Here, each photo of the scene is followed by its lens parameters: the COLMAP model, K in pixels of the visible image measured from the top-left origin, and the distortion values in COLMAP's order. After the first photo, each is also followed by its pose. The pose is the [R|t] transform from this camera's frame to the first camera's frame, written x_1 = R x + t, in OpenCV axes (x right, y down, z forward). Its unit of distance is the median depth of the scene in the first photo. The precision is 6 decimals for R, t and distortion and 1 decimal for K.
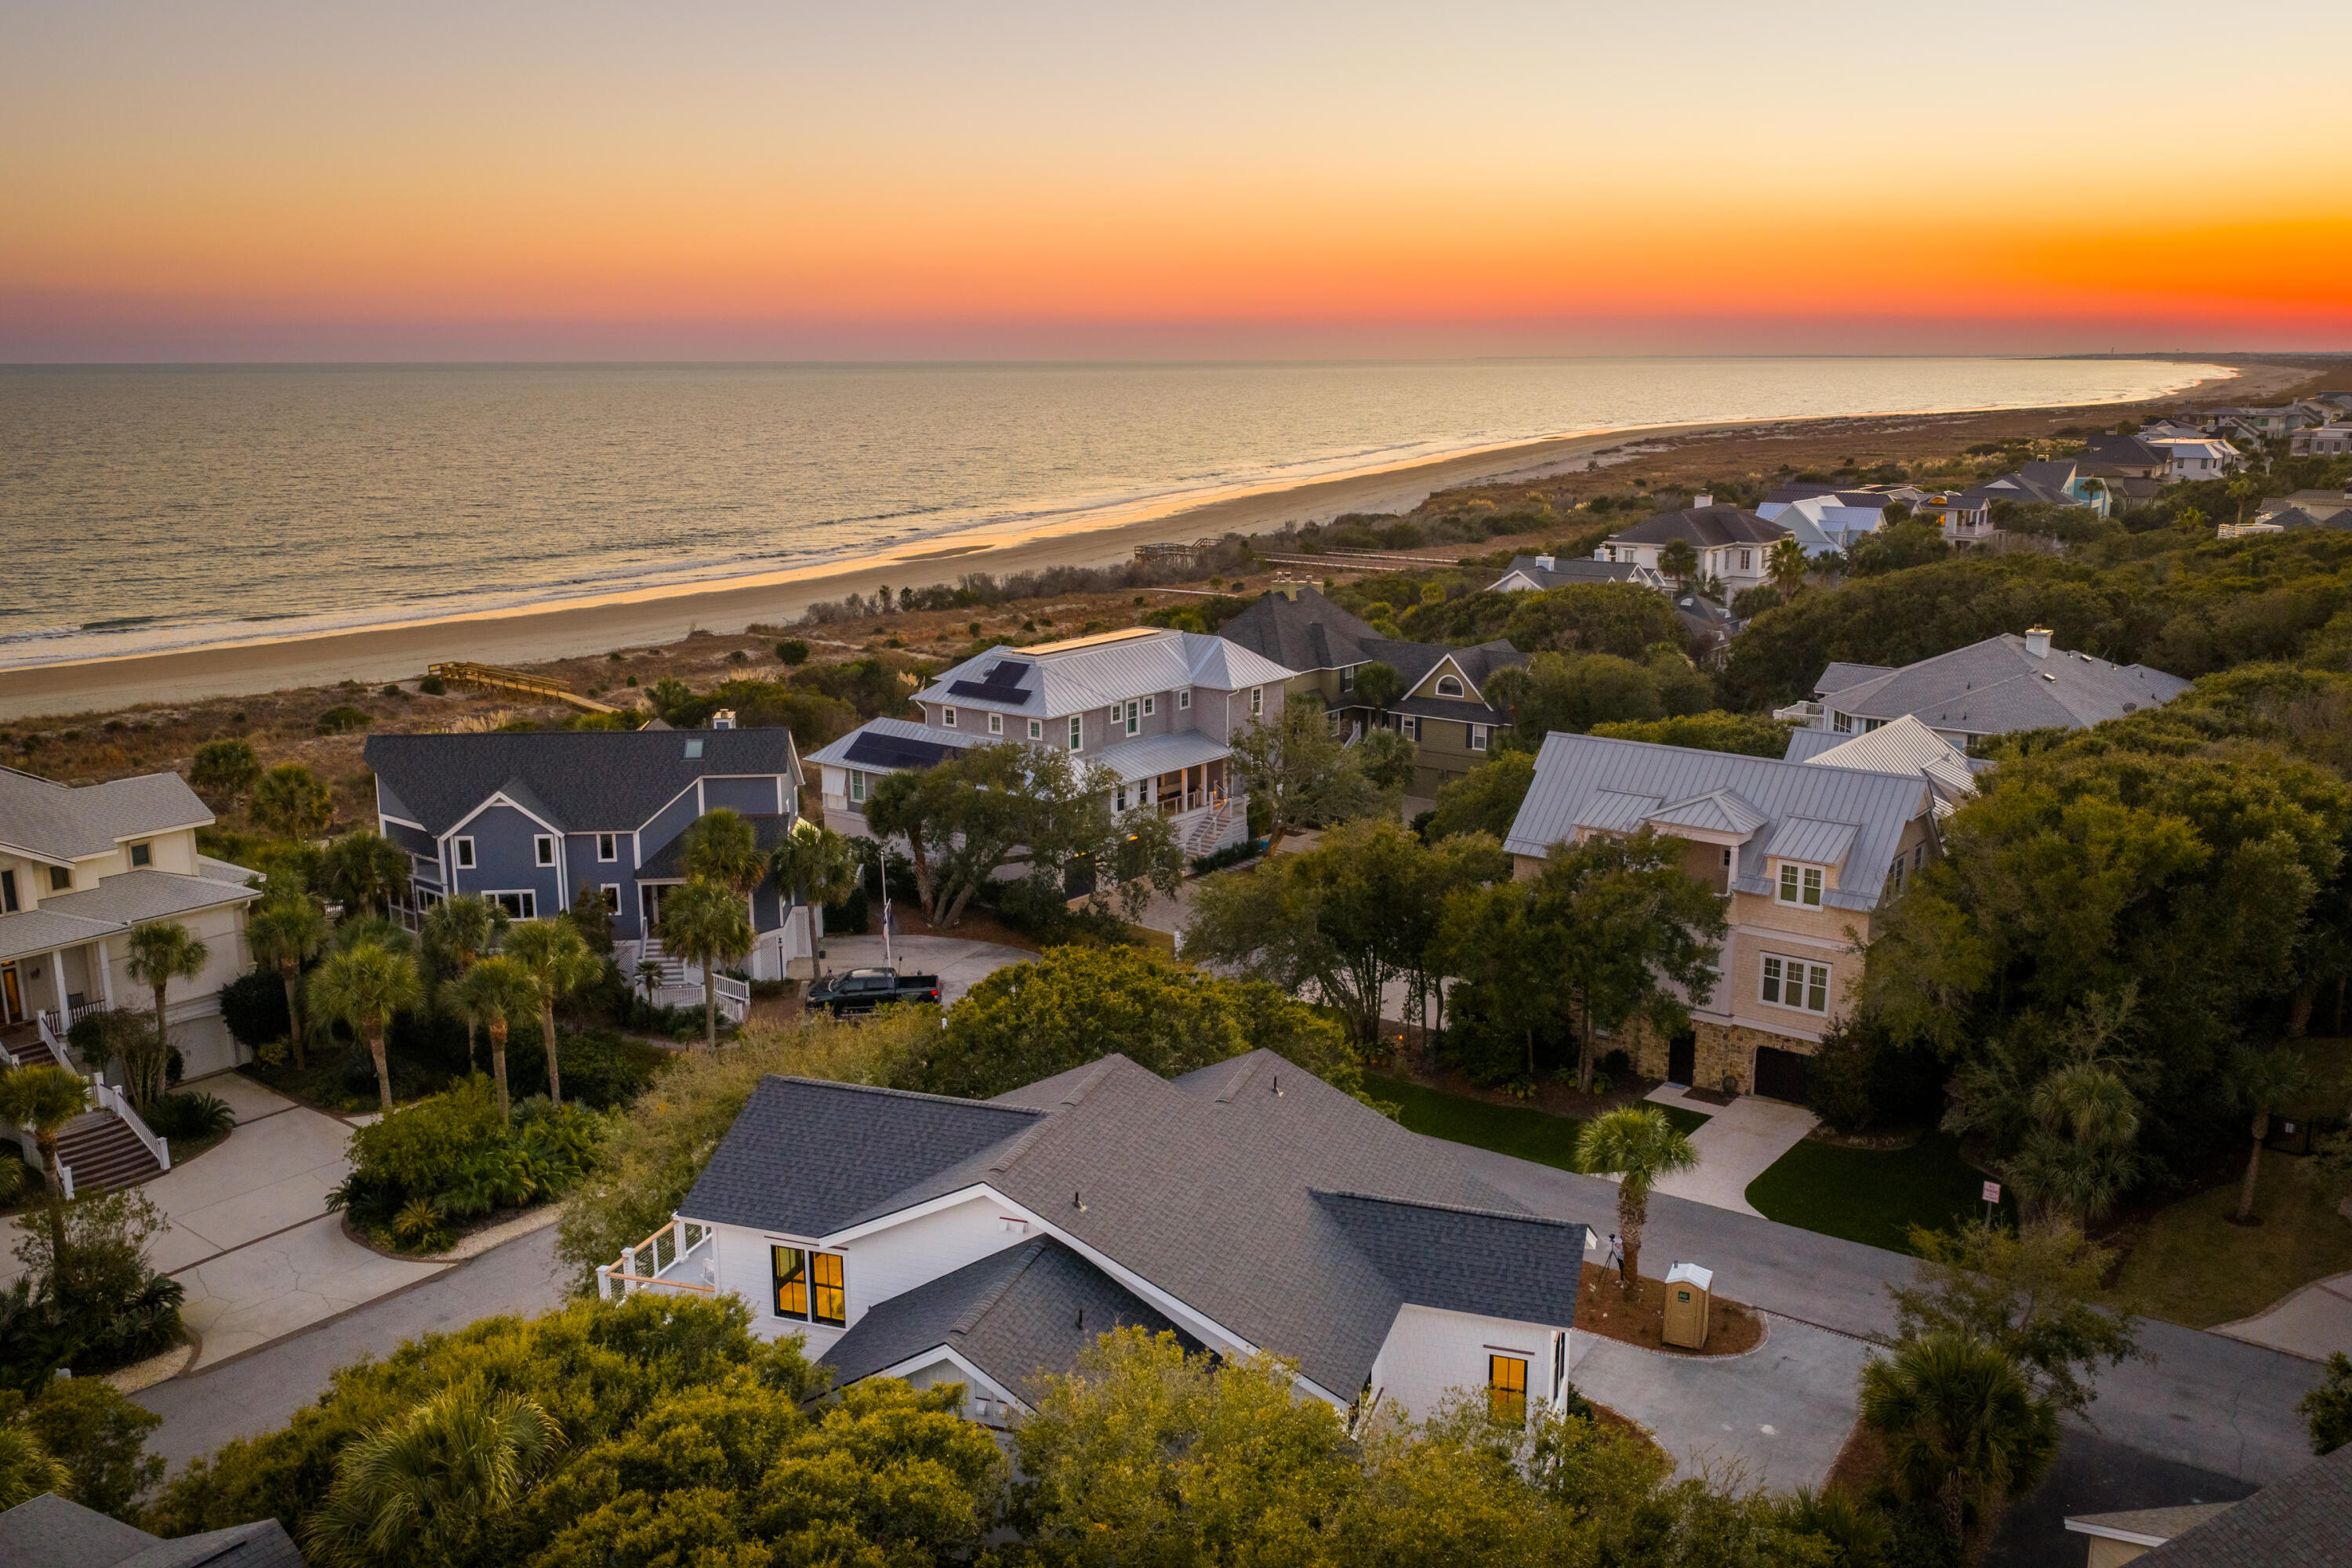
lens RADIAL K [[1944.7, 0, 1173.8], [0, 1944.7, 775.8], [0, 0, 1]] dist [0.027109, -0.049983]
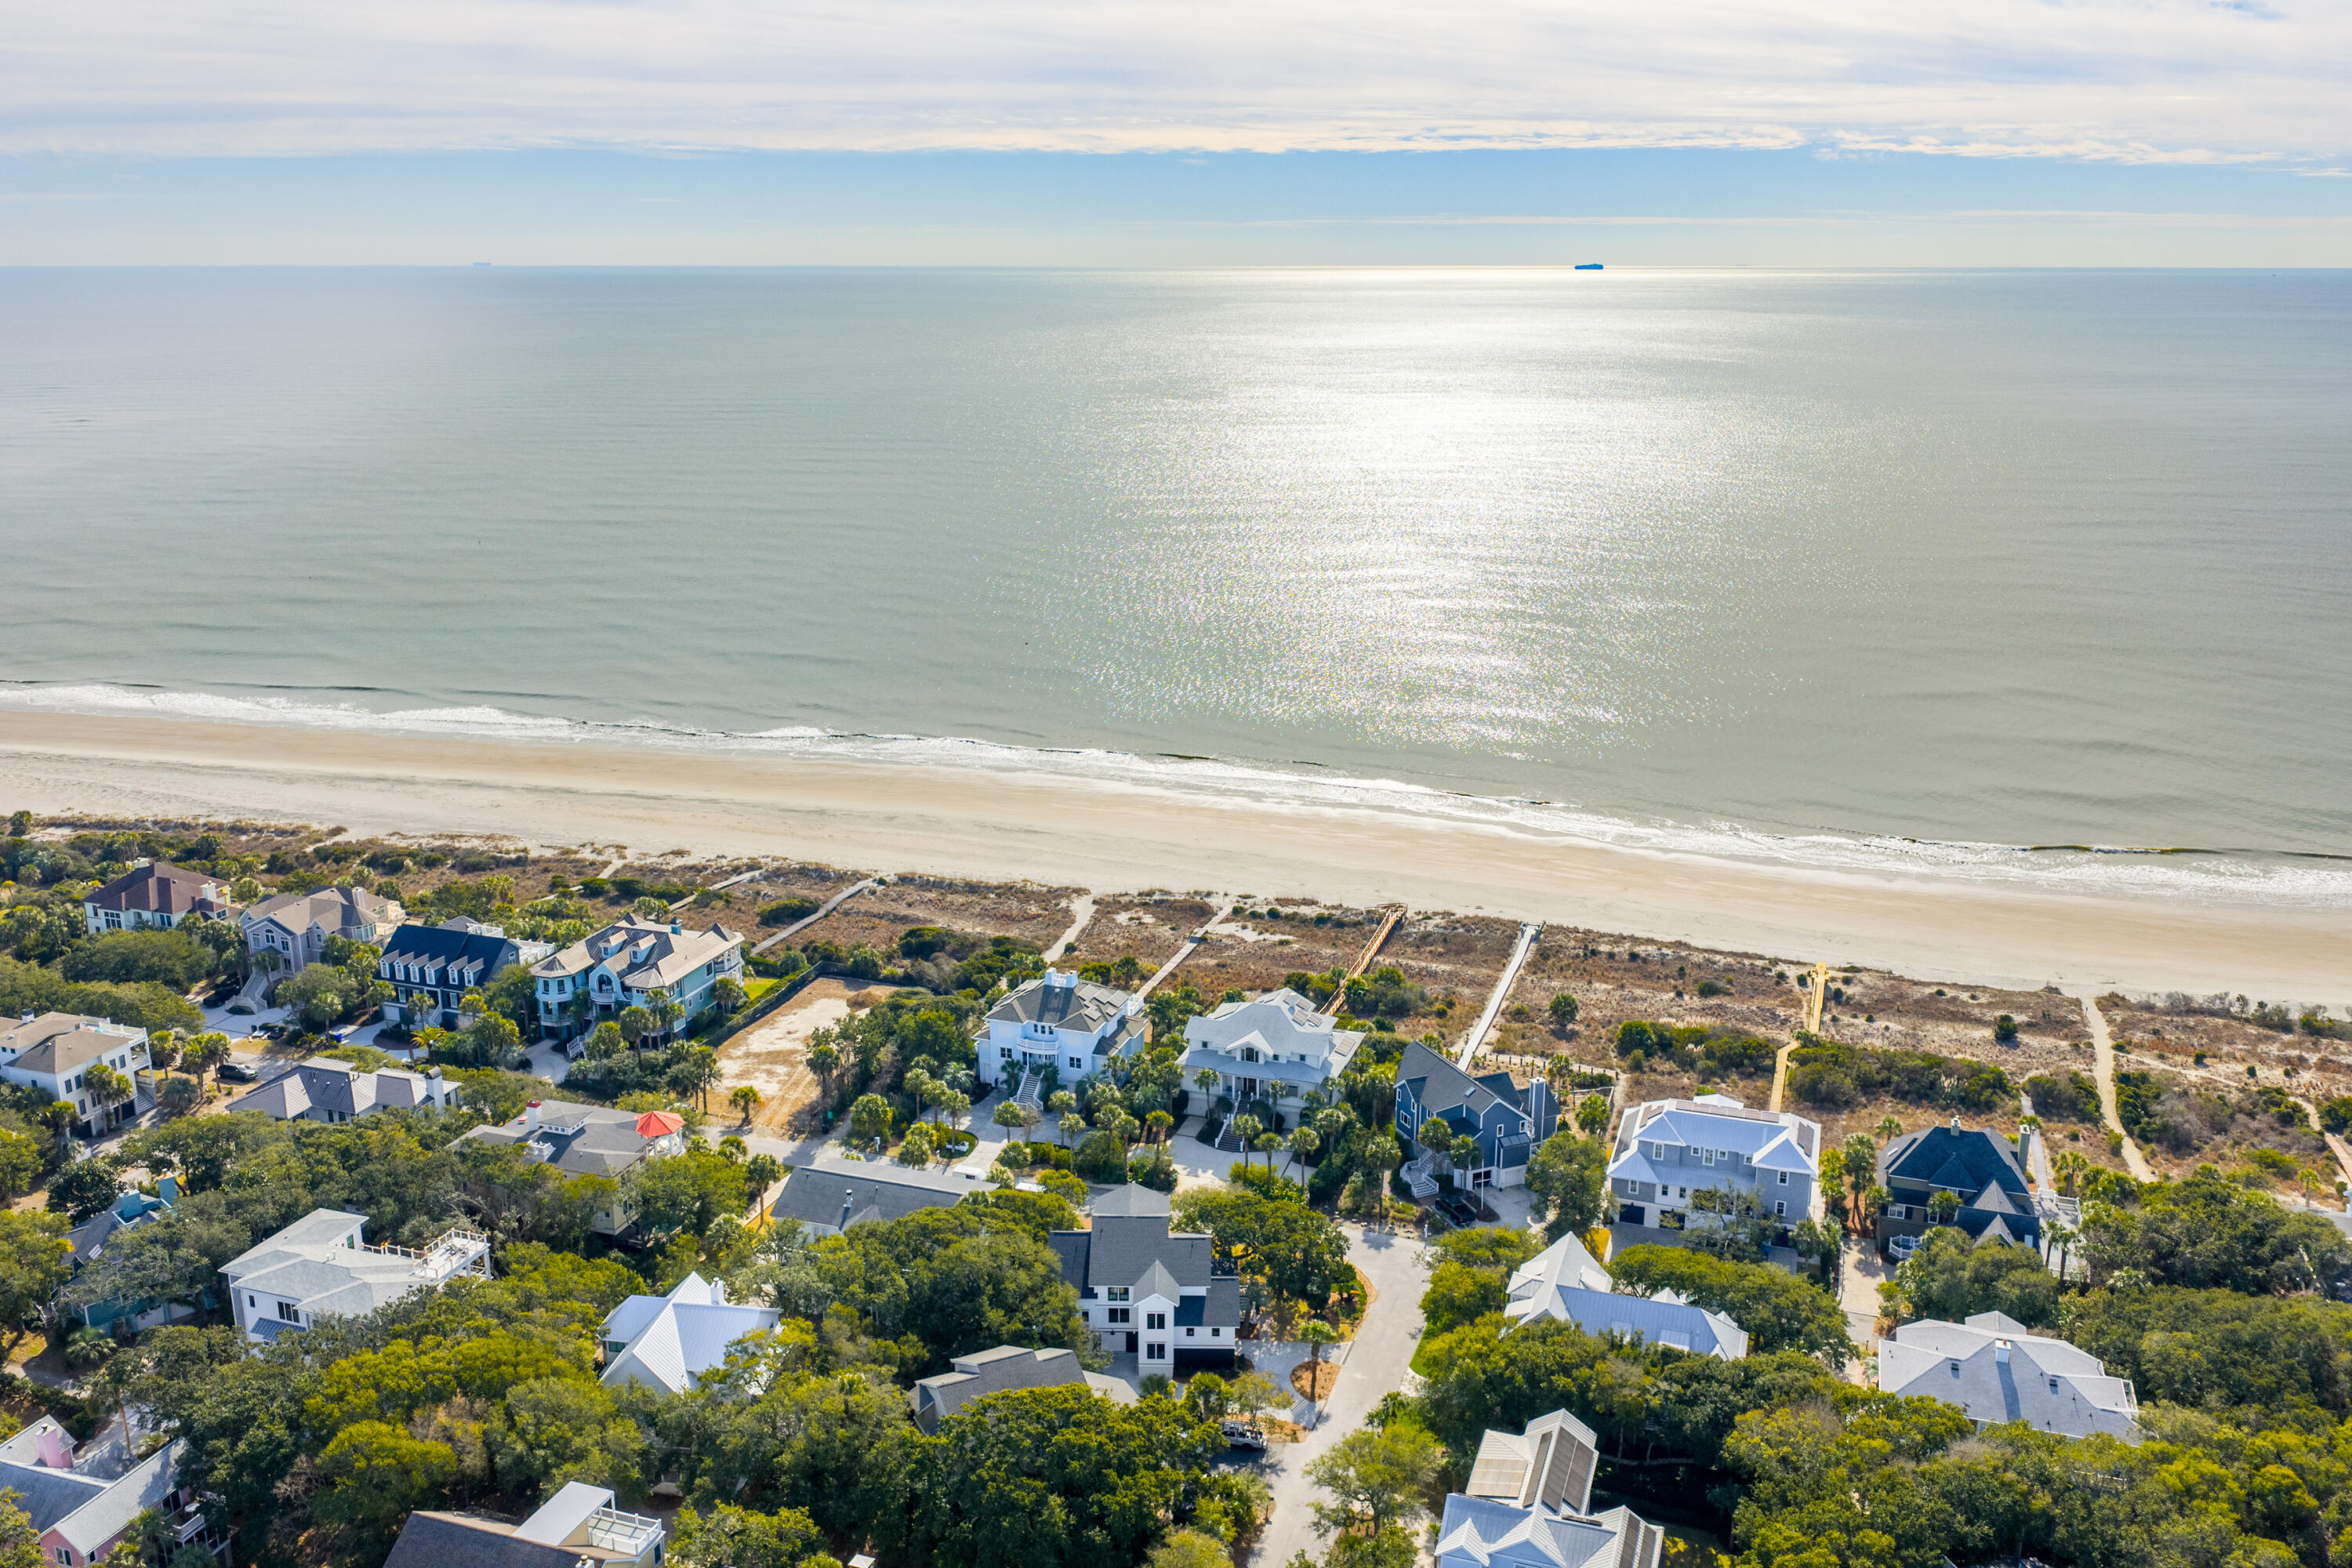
lens RADIAL K [[1949.0, 0, 1179.8], [0, 1949.0, 775.7], [0, 0, 1]] dist [0.031454, -0.063214]
pose [[0.315226, 0.245205, -0.916792, 2.208274], [-0.200843, 0.961399, 0.188079, -0.960187], [0.927521, 0.124844, 0.352306, -0.361608]]
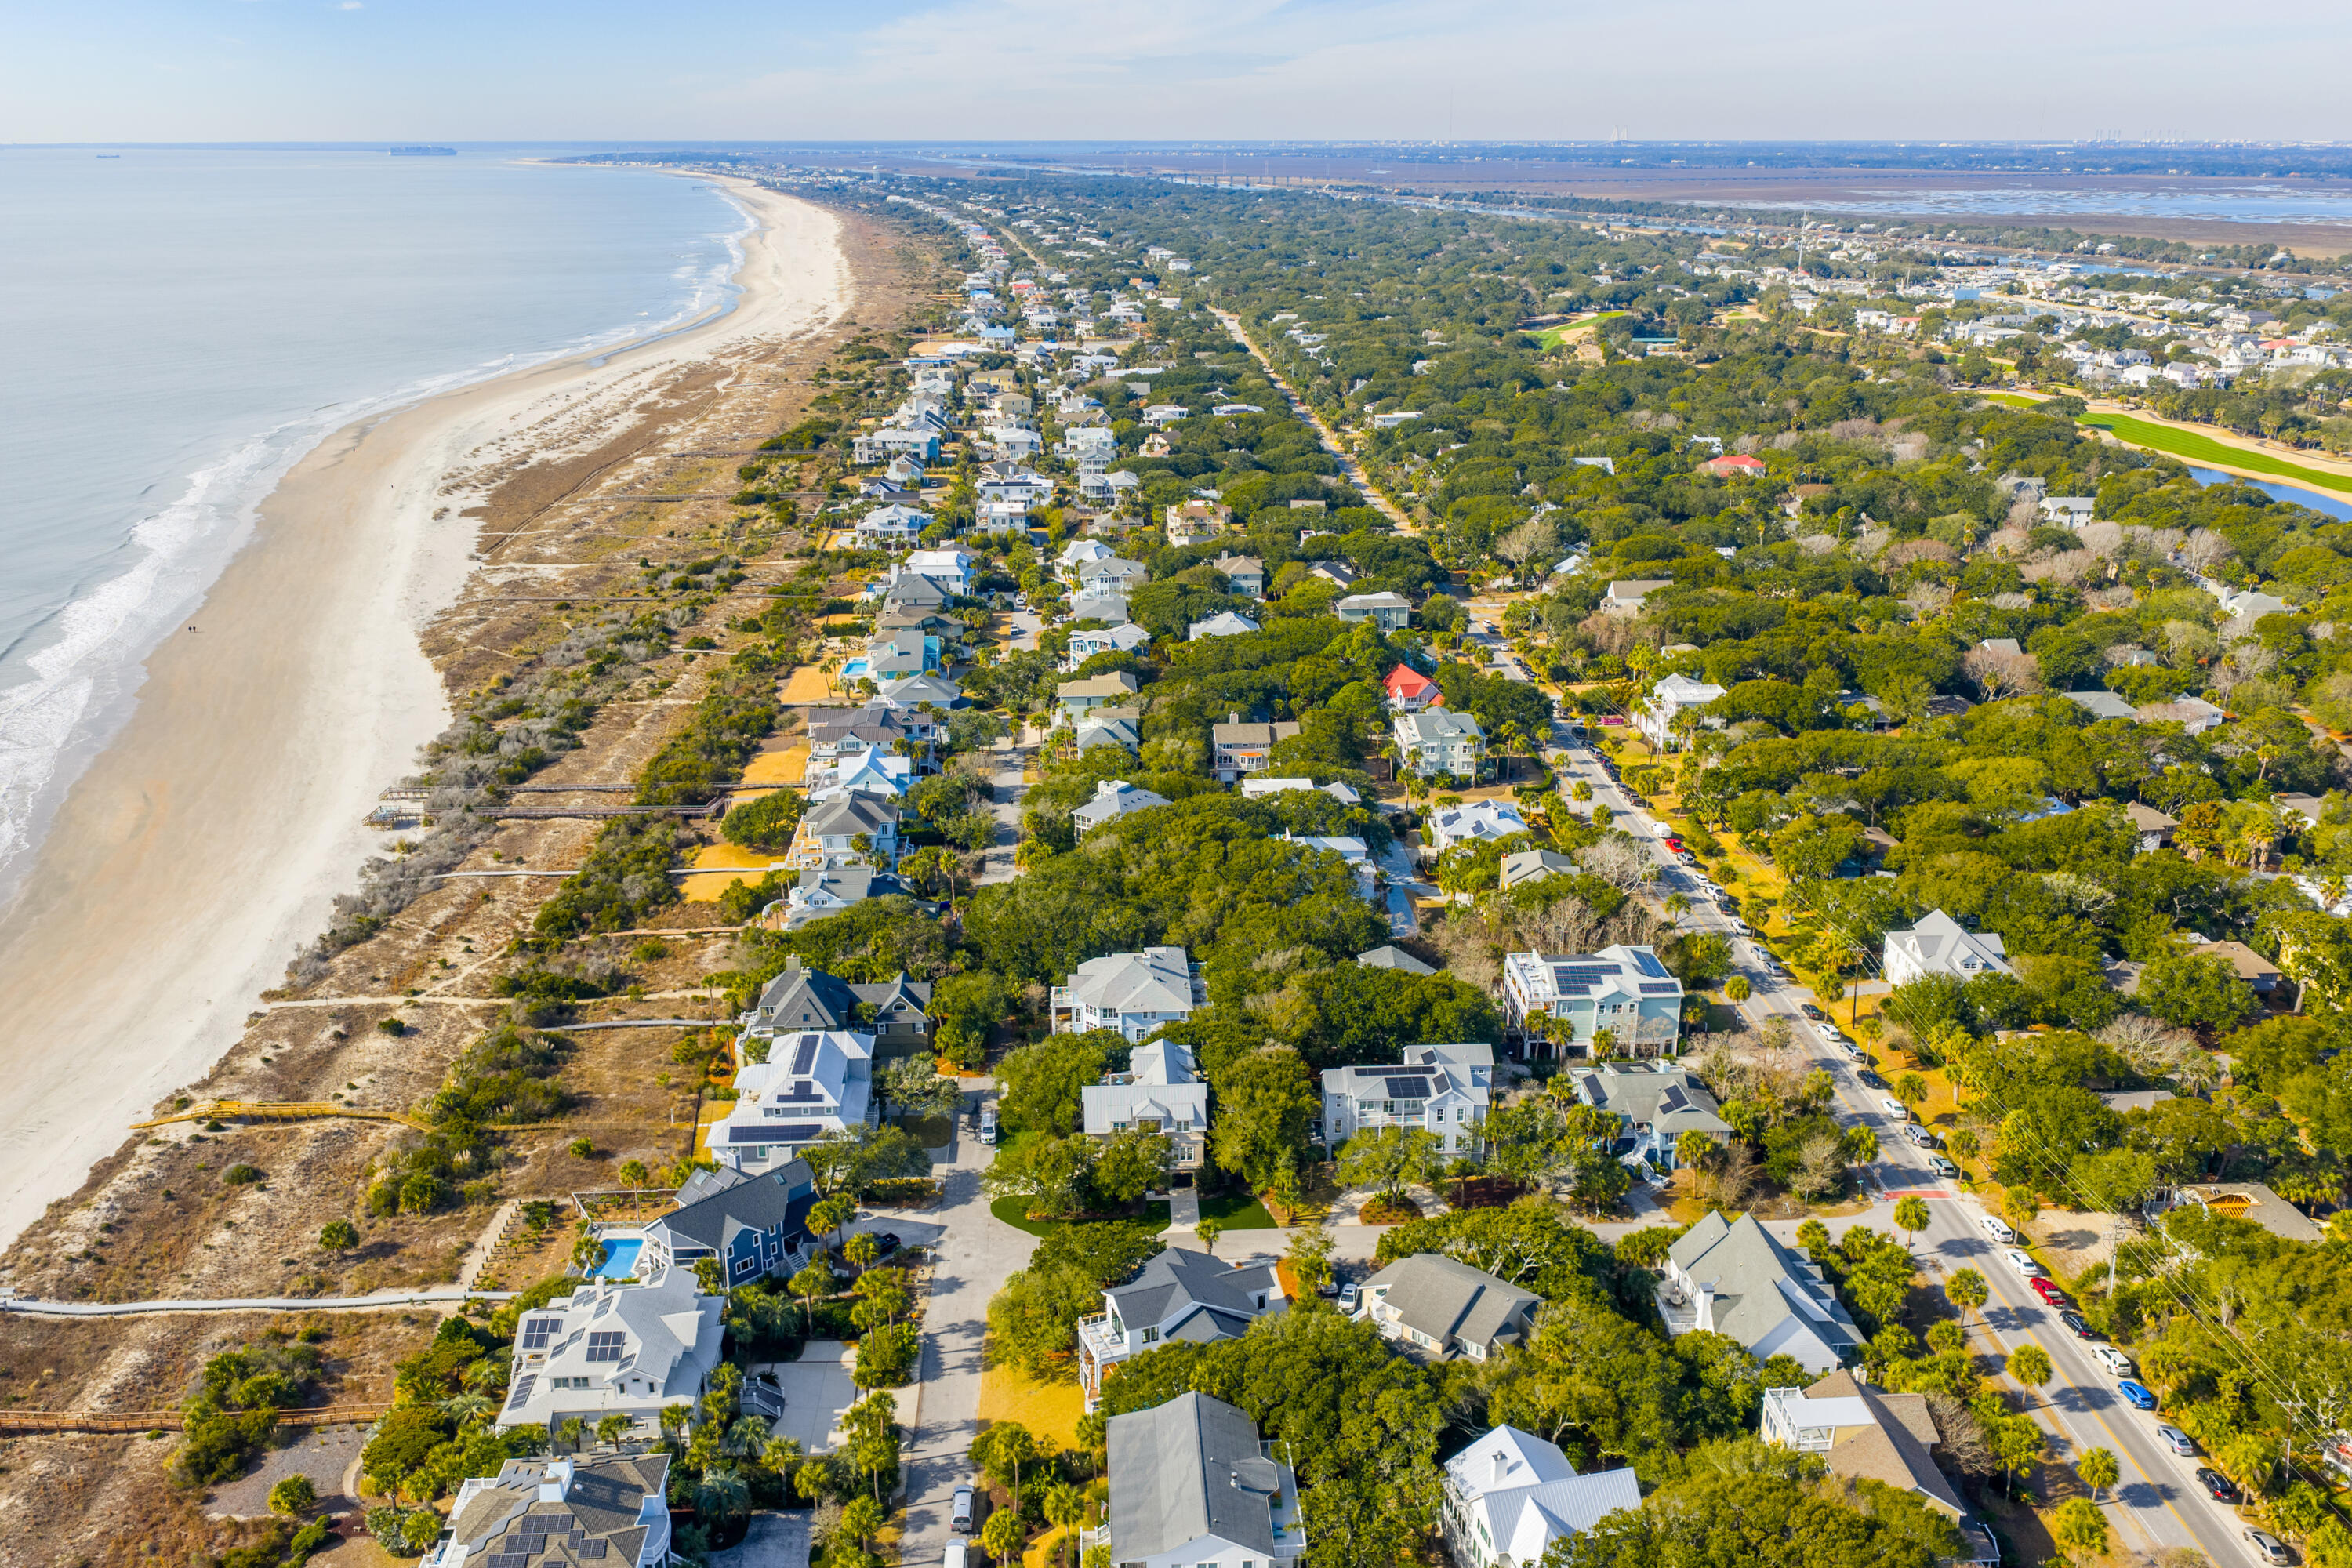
lens RADIAL K [[1949.0, 0, 1187.8], [0, 1949.0, 829.7], [0, 0, 1]] dist [0.031454, -0.063214]
pose [[0.756019, -0.215487, 0.618062, -1.526843], [0.133752, 0.975190, 0.176392, -0.964956], [-0.640738, -0.050689, 0.766084, -1.444127]]
